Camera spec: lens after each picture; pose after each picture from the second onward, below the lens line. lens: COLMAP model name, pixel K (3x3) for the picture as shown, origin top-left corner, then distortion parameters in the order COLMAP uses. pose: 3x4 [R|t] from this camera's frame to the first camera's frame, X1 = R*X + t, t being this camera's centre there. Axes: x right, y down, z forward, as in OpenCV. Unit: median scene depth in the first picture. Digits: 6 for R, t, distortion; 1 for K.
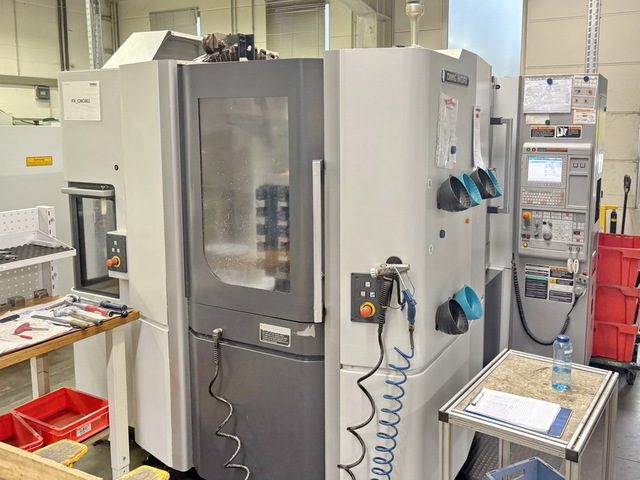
lens RADIAL K [[574.5, 0, 372.2], [0, 574.5, 200.2], [0, 0, 1]] dist [0.050862, -0.056985]
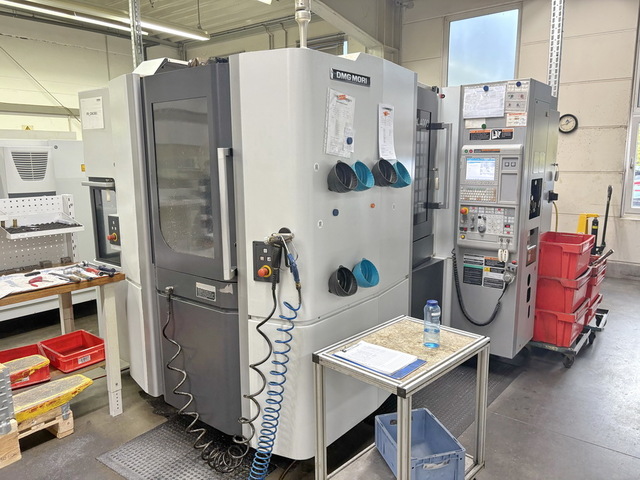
lens RADIAL K [[485.9, 0, 321.8], [0, 485.9, 240.3], [0, 0, 1]] dist [0.054250, -0.065902]
pose [[0.980843, 0.022601, -0.193485, 0.188715], [-0.013891, 0.998833, 0.046259, 0.046143], [0.194304, -0.042685, 0.980012, 0.008485]]
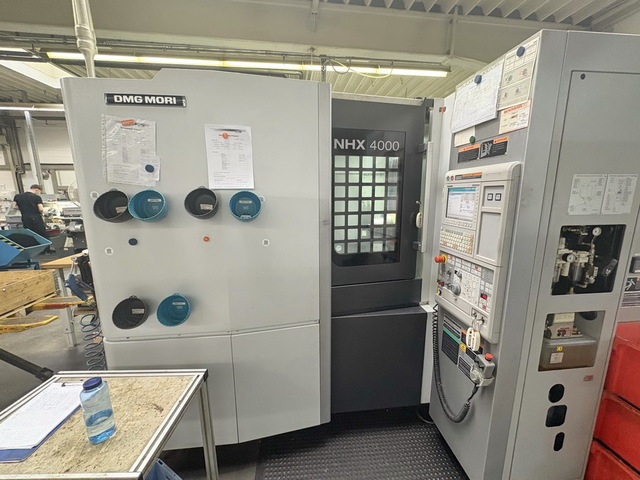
lens RADIAL K [[256.7, 0, 318.2], [0, 256.7, 239.8], [0, 0, 1]] dist [0.001206, -0.000517]
pose [[0.540692, 0.139949, -0.829497, 0.497463], [-0.096199, 0.989882, 0.104303, -0.023581], [0.835702, 0.023401, 0.548685, 0.671639]]
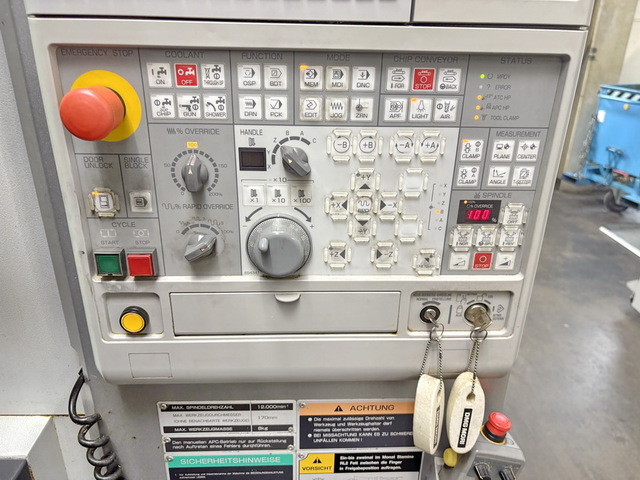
lens RADIAL K [[485.9, 0, 318.0], [0, 485.9, 239.7], [0, 0, 1]] dist [0.054250, -0.065902]
pose [[0.873123, -0.184876, 0.451084, 0.267895], [0.049165, 0.953977, 0.295821, 0.026183], [-0.485014, -0.236110, 0.842029, 0.927449]]
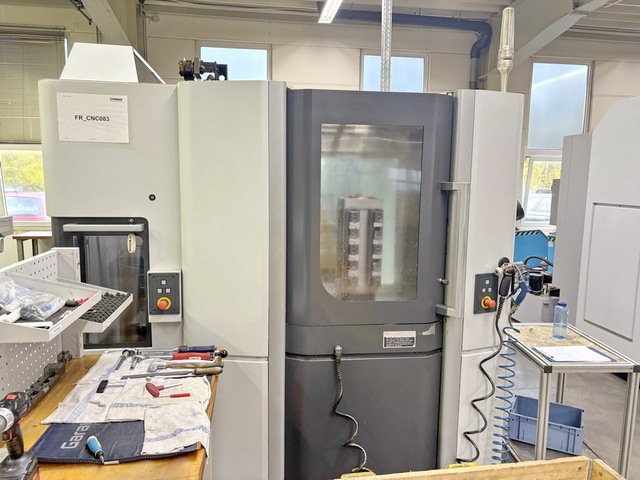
lens RADIAL K [[485.9, 0, 324.8], [0, 485.9, 243.7], [0, 0, 1]] dist [0.054250, -0.065902]
pose [[0.817337, -0.070196, 0.571867, -0.547192], [0.061718, 0.997506, 0.034233, 0.003363], [-0.572844, 0.007315, 0.819632, 0.201399]]
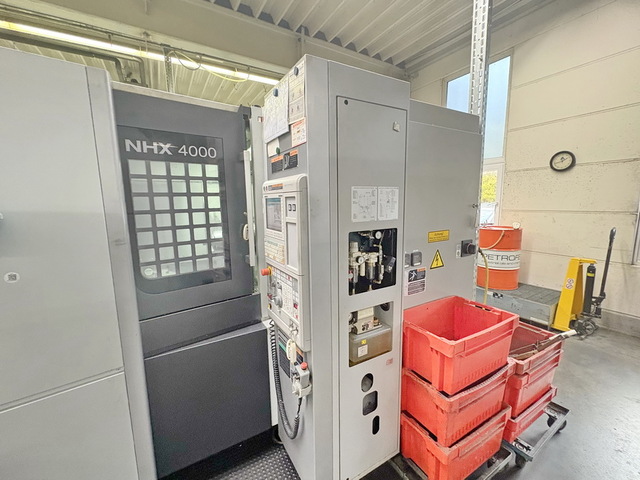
lens RADIAL K [[271.4, 0, 319.6], [0, 271.4, 239.0], [0, 0, 1]] dist [-0.000009, -0.000834]
pose [[0.837028, 0.056981, -0.544185, 0.556454], [-0.046383, 0.998372, 0.033195, -0.036138], [0.545191, -0.002544, 0.838308, 0.751404]]
